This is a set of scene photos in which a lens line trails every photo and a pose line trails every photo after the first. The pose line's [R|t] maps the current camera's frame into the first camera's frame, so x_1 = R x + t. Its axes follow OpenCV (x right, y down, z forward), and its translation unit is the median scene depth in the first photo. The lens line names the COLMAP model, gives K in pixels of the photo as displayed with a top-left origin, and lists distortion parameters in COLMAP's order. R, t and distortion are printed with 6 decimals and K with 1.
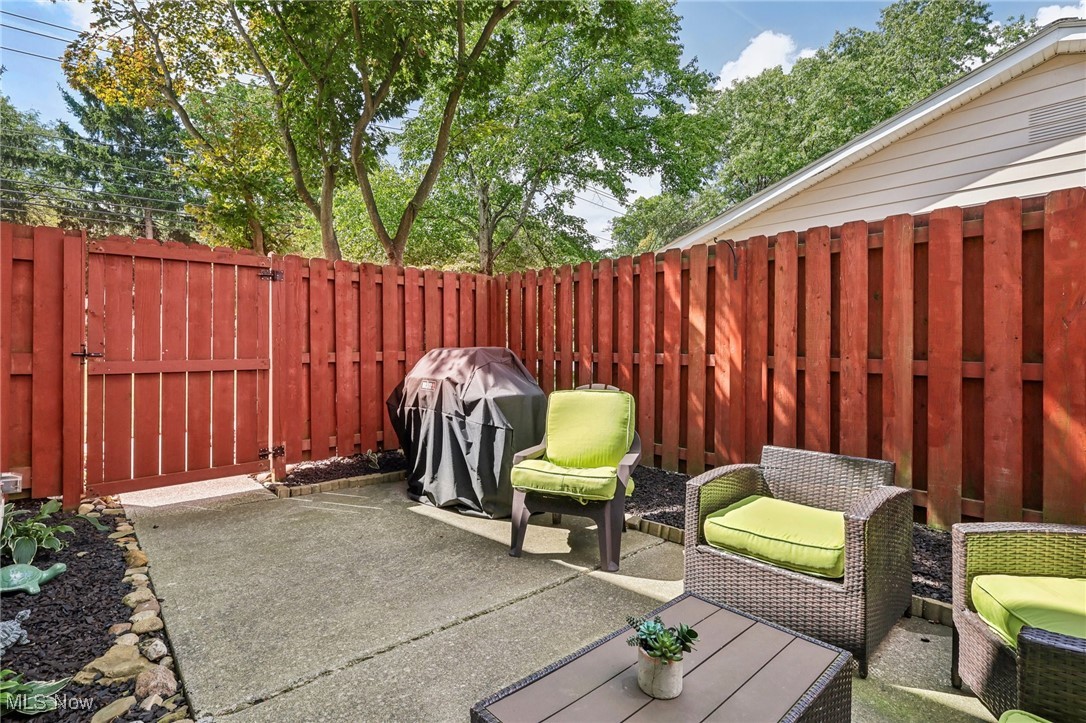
lens RADIAL K [[522.3, 0, 540.5], [0, 522.3, 355.4], [0, 0, 1]] dist [0.001109, -0.000390]
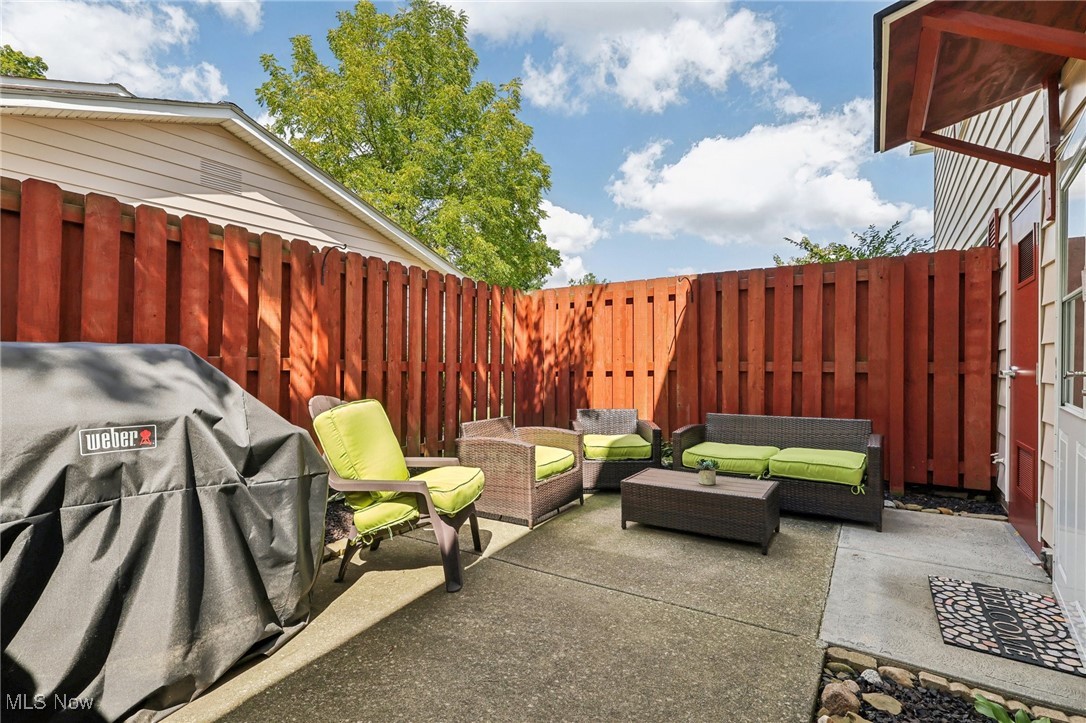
lens RADIAL K [[522.3, 0, 540.8], [0, 522.3, 360.3], [0, 0, 1]] dist [0.001109, -0.000390]
pose [[-0.254764, -0.007041, 0.966978, -0.743833], [-0.005358, 0.999968, 0.005870, -0.005595], [-0.966988, -0.003686, -0.254794, 0.870099]]
